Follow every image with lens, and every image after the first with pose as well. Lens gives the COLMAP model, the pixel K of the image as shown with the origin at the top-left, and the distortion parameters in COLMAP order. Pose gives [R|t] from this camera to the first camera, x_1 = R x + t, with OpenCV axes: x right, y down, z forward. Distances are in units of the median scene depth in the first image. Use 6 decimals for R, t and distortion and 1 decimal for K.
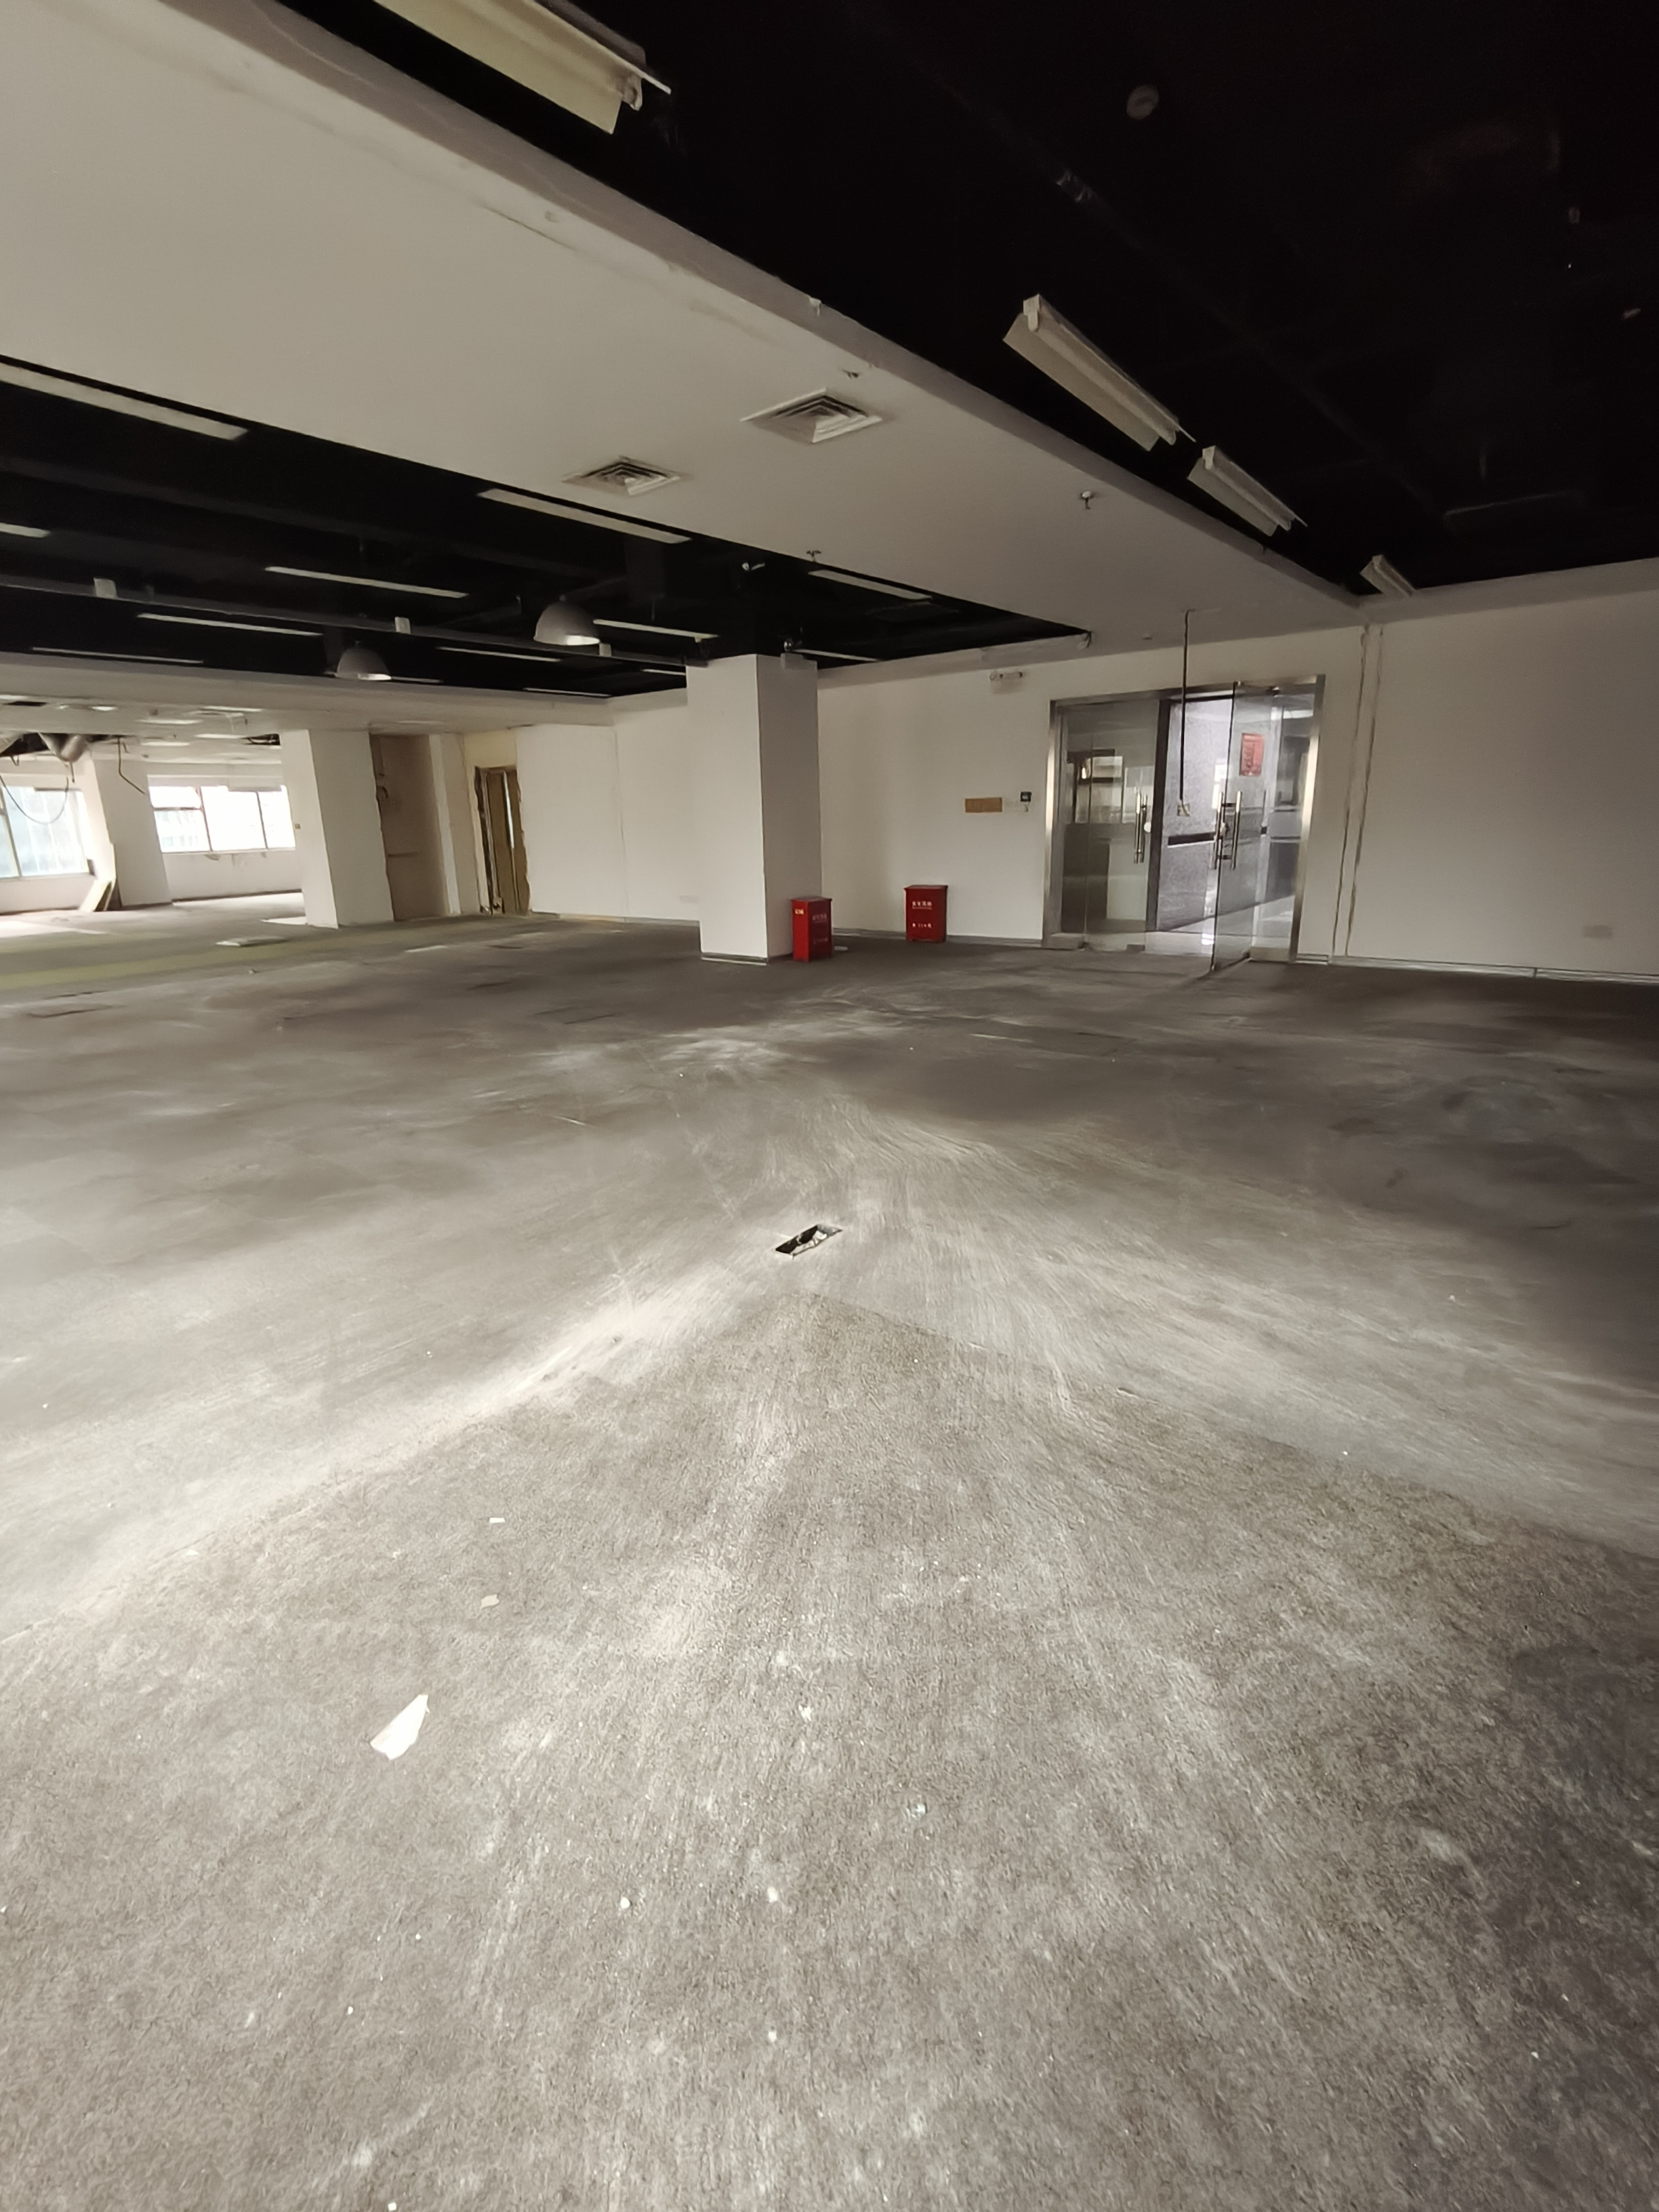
lens RADIAL K [[1076.2, 0, 827.0], [0, 1076.2, 1110.2], [0, 0, 1]] dist [-0.003785, 0.006202]
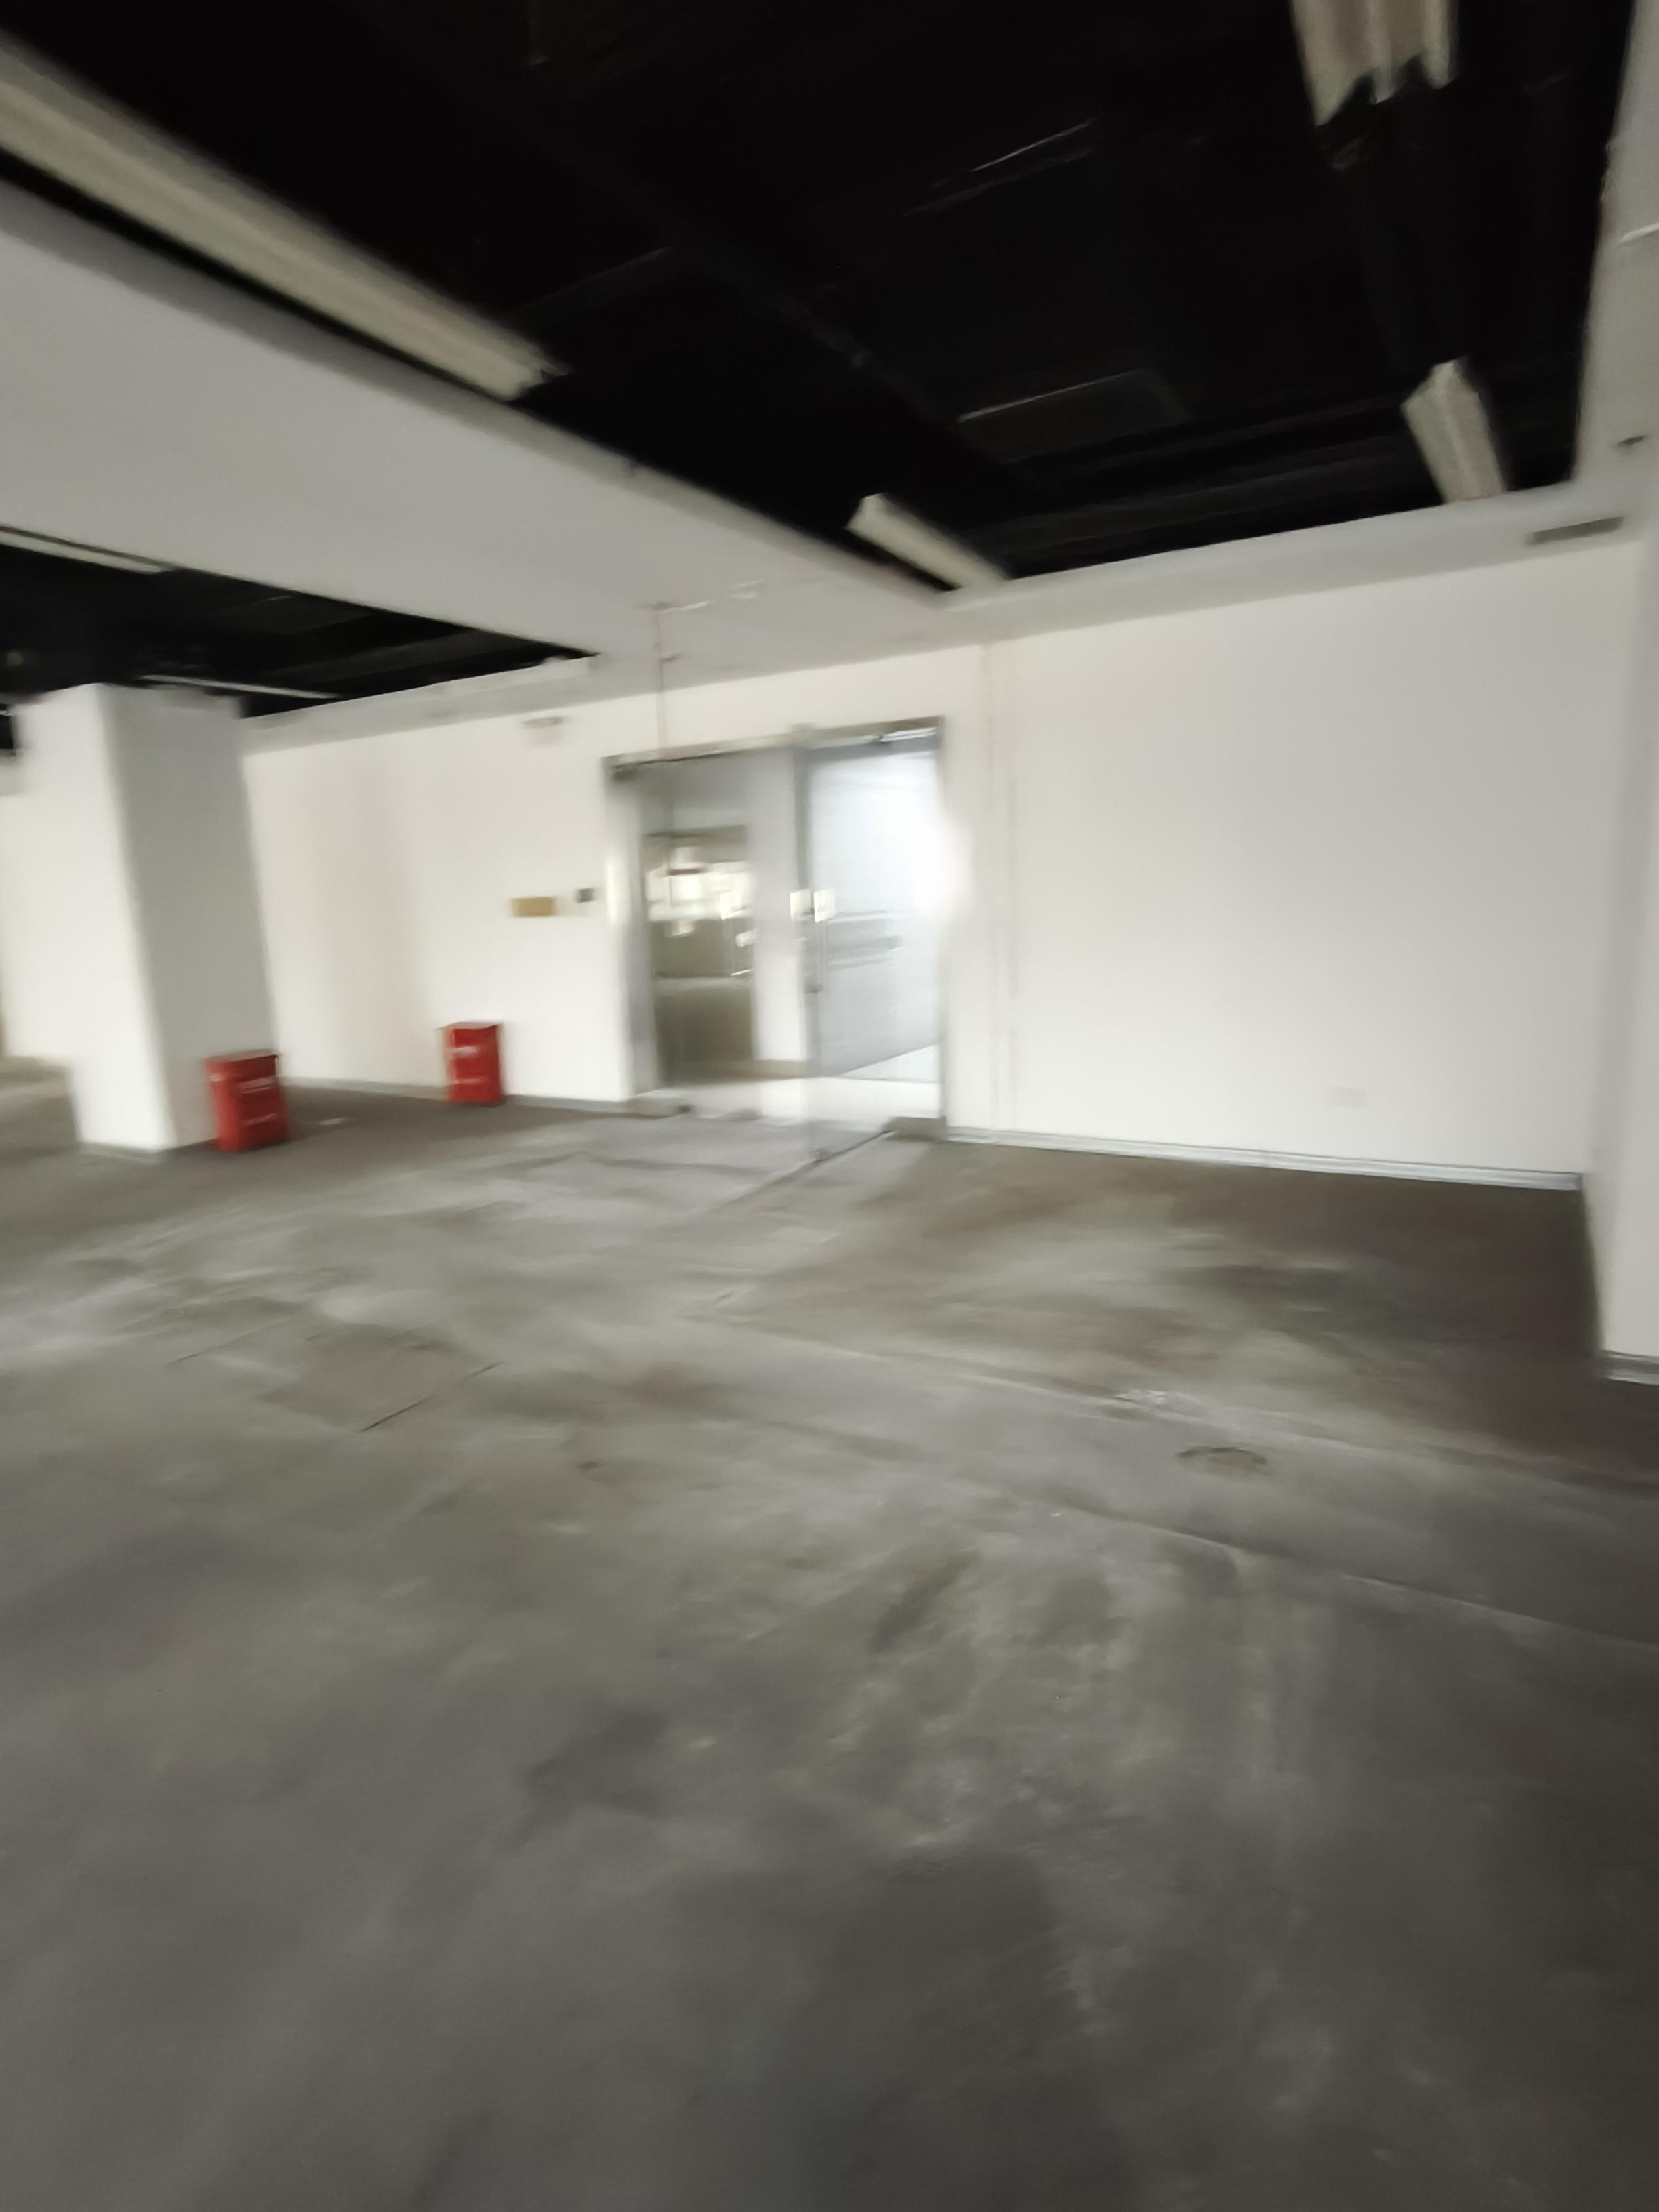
lens RADIAL K [[1204.2, 0, 842.5], [0, 1204.2, 1095.6], [0, 0, 1]] dist [0.002837, 0.000864]
pose [[0.991473, -0.033349, 0.125969, 0.245604], [0.046282, 0.993791, -0.101183, -0.081691], [-0.121812, 0.106150, 0.986861, 0.245312]]
